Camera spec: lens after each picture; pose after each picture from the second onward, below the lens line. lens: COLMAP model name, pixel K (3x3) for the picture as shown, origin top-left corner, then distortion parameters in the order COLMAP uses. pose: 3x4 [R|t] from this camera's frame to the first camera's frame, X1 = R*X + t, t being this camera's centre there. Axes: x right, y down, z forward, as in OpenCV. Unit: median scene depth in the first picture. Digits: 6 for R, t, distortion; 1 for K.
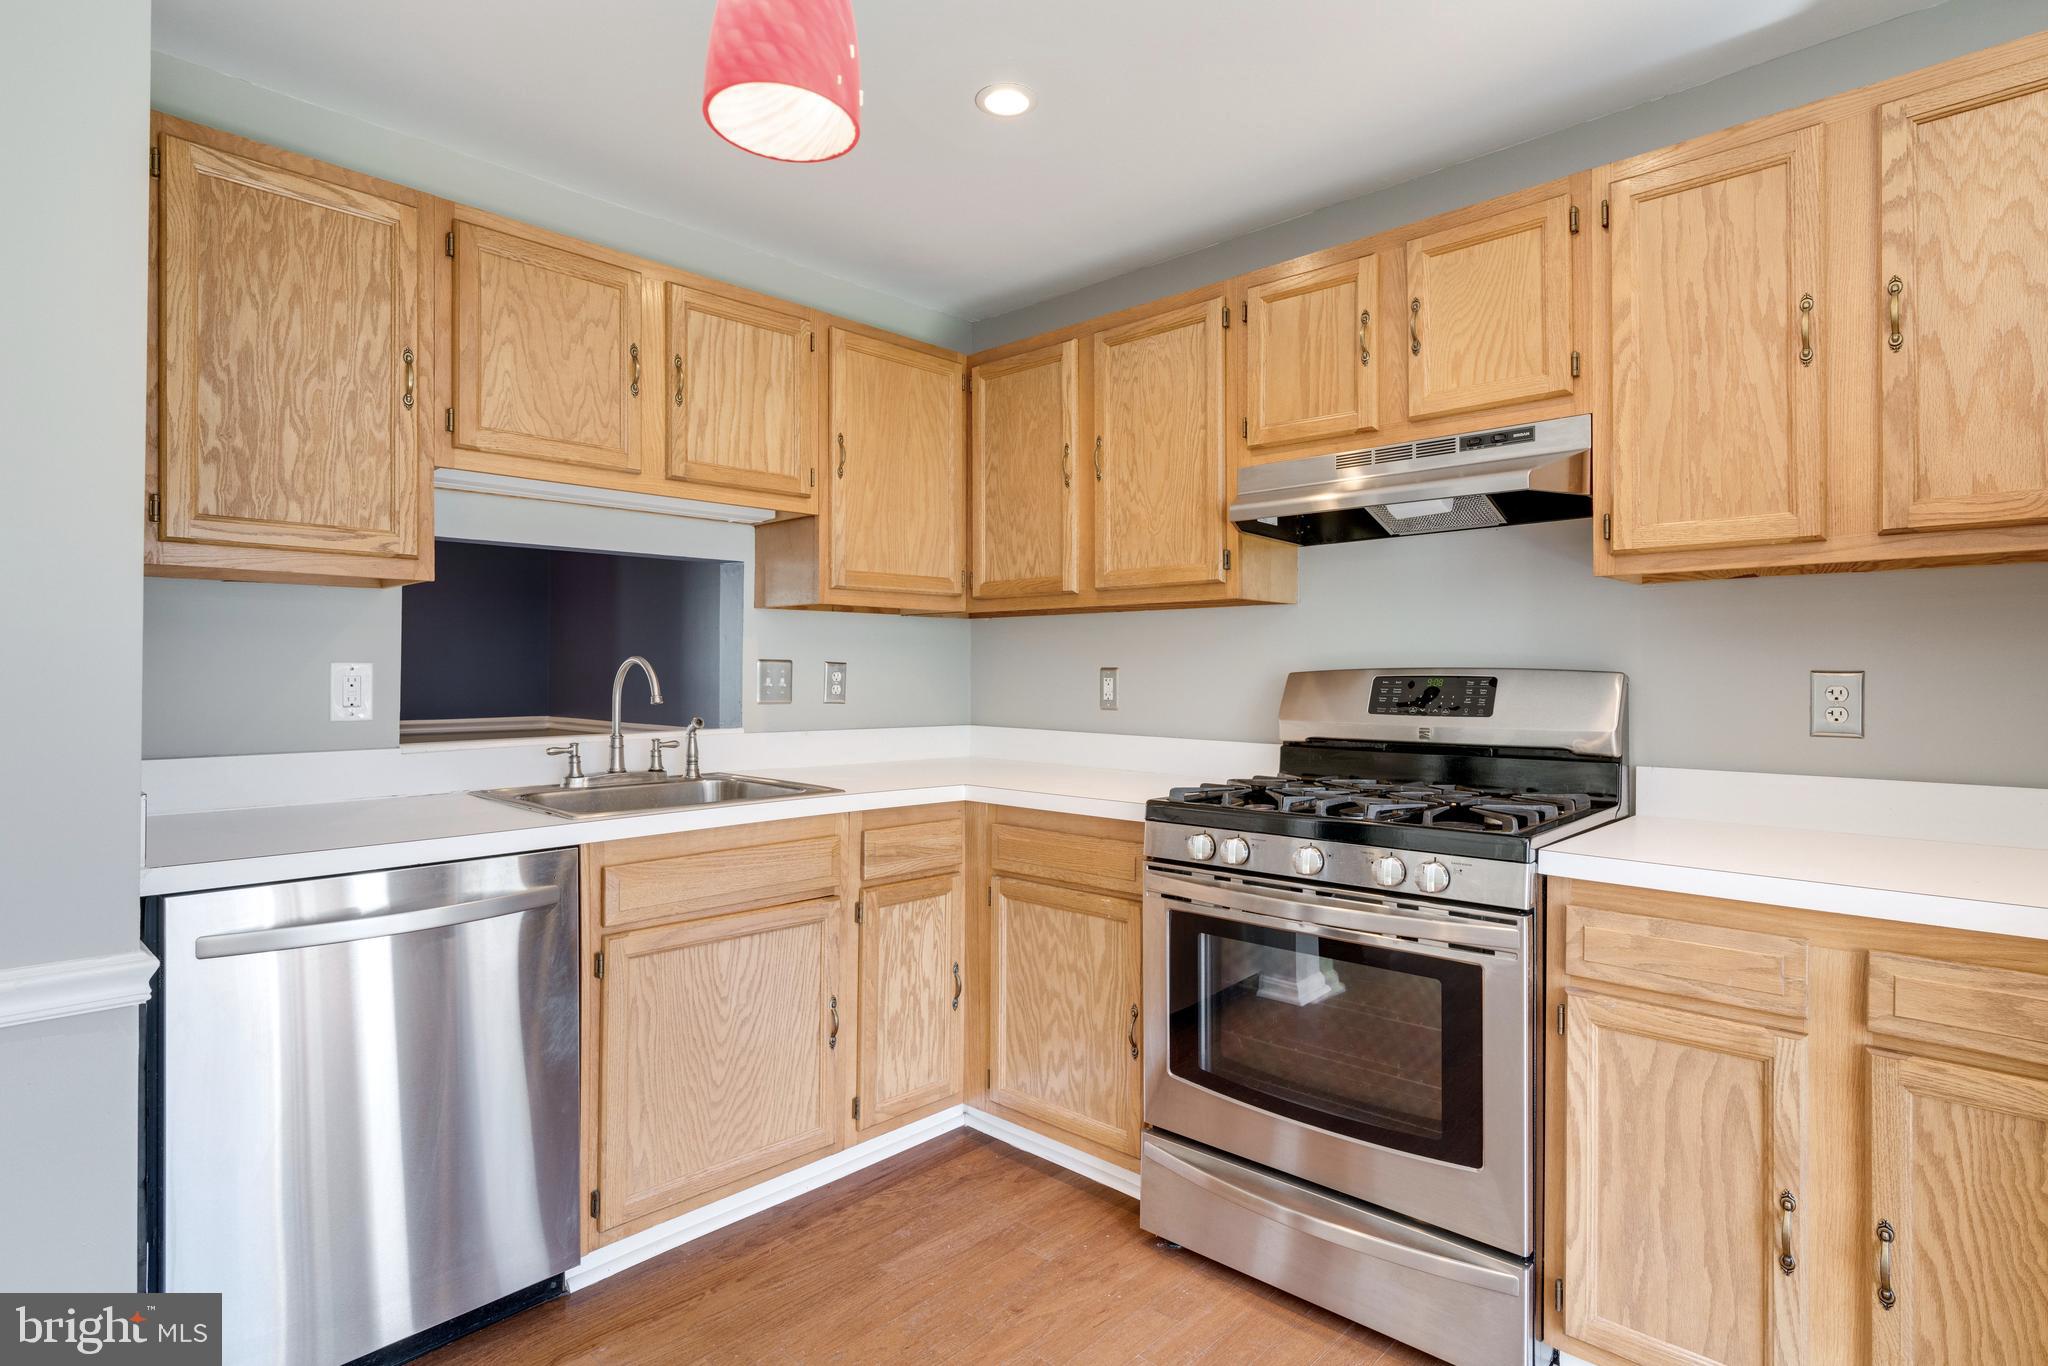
lens RADIAL K [[1100.9, 0, 1036.0], [0, 1100.9, 676.3], [0, 0, 1]] dist [-0.000080, 0.000858]
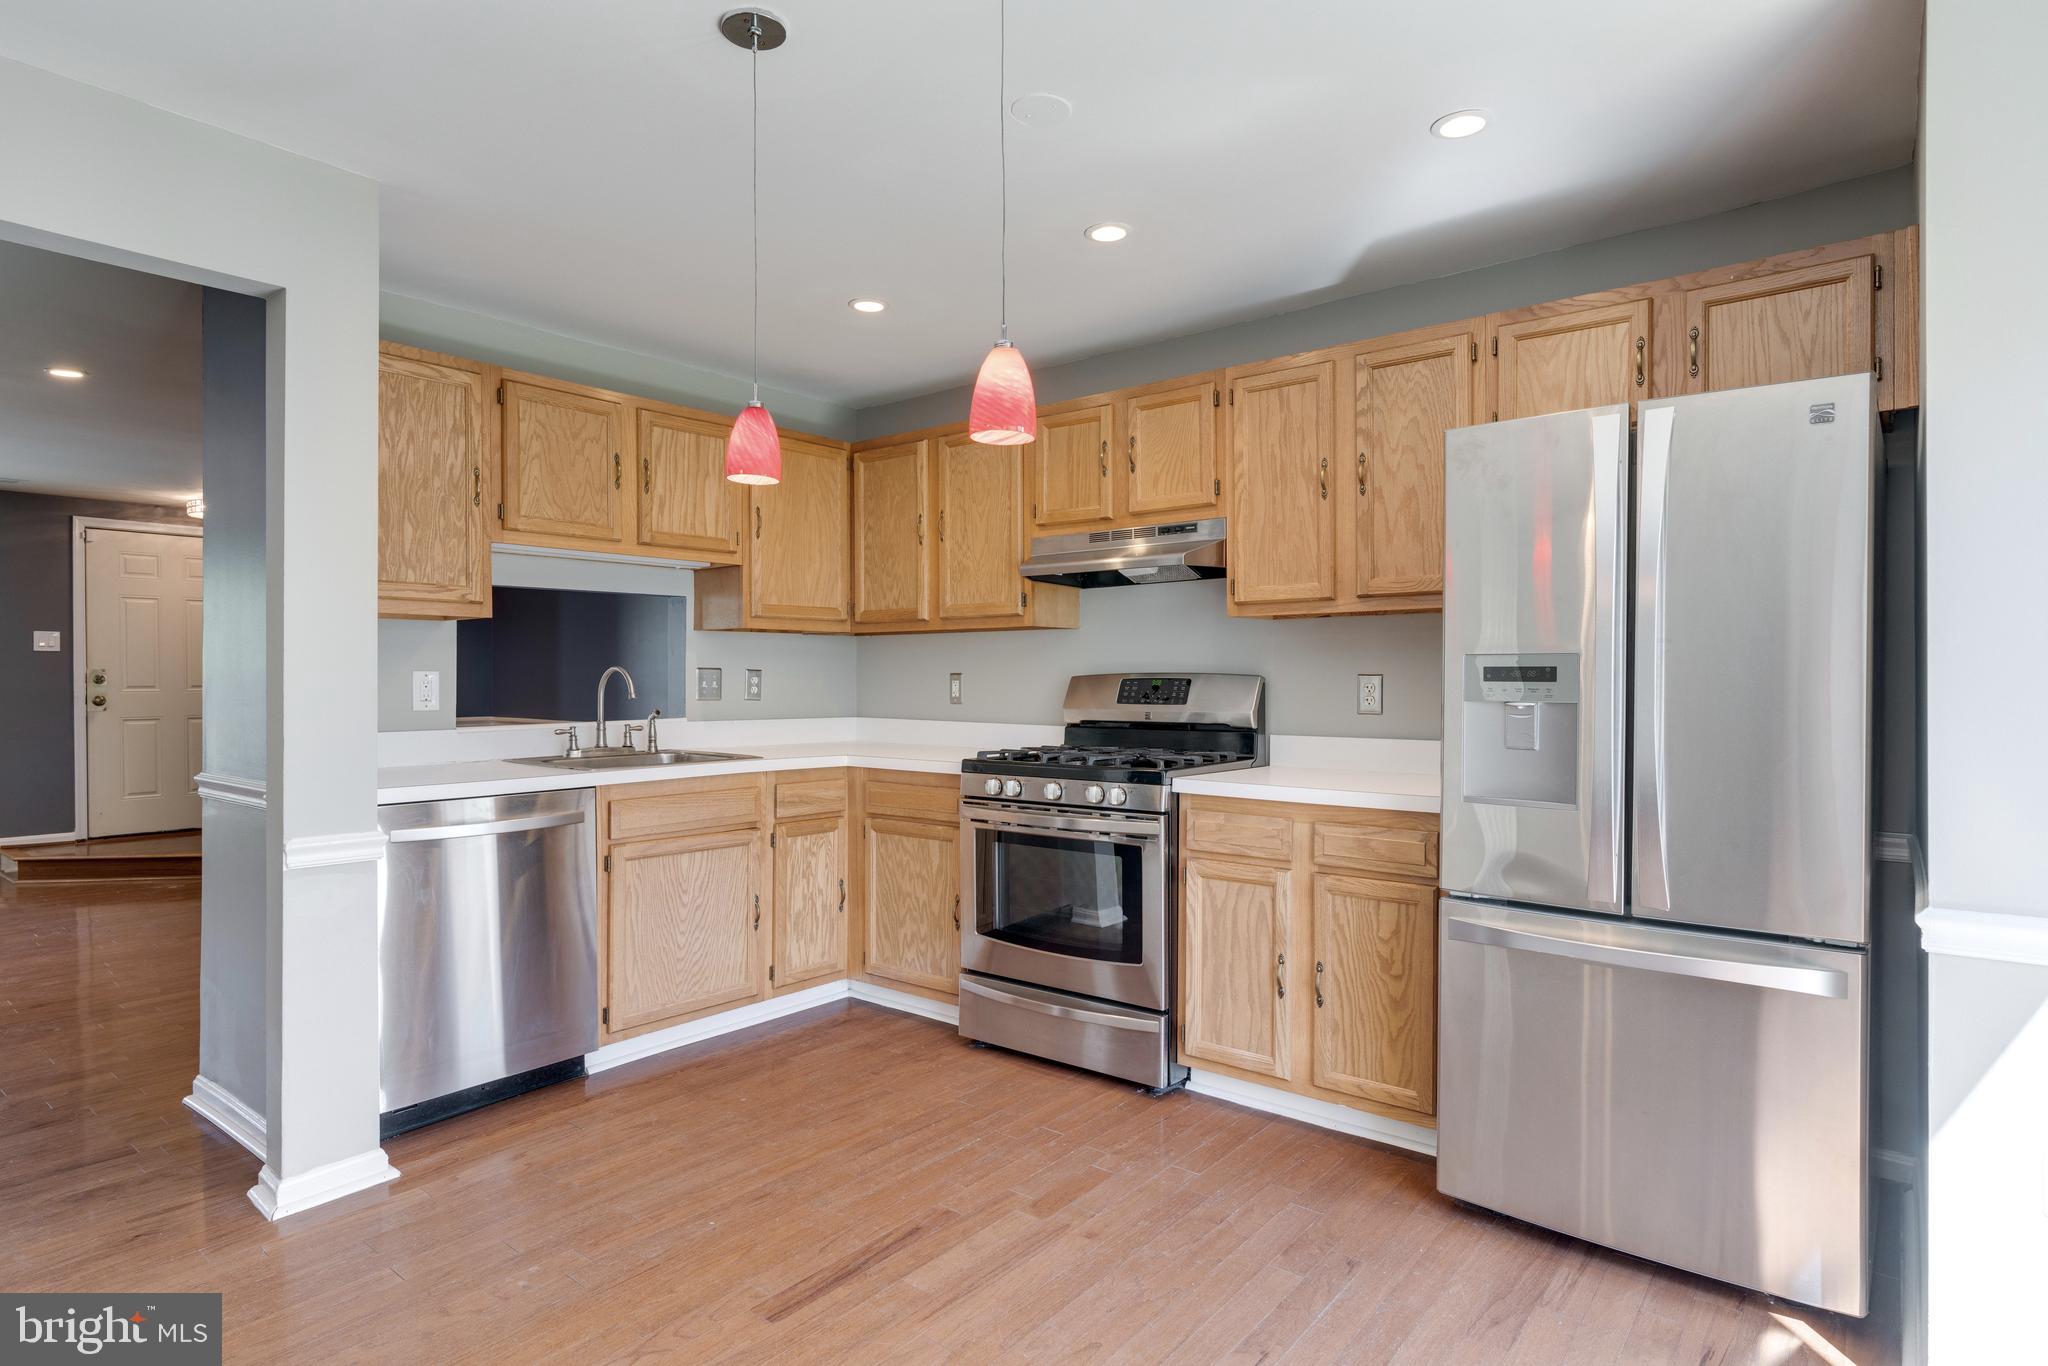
lens RADIAL K [[1100.9, 0, 1006.9], [0, 1100.9, 685.7], [0, 0, 1]] dist [-0.000080, 0.000858]
pose [[0.998285, -0.003366, 0.058442, 0.074760], [0.003113, 0.999985, 0.004426, 0.002936], [-0.058456, -0.004237, 0.998281, -0.554944]]
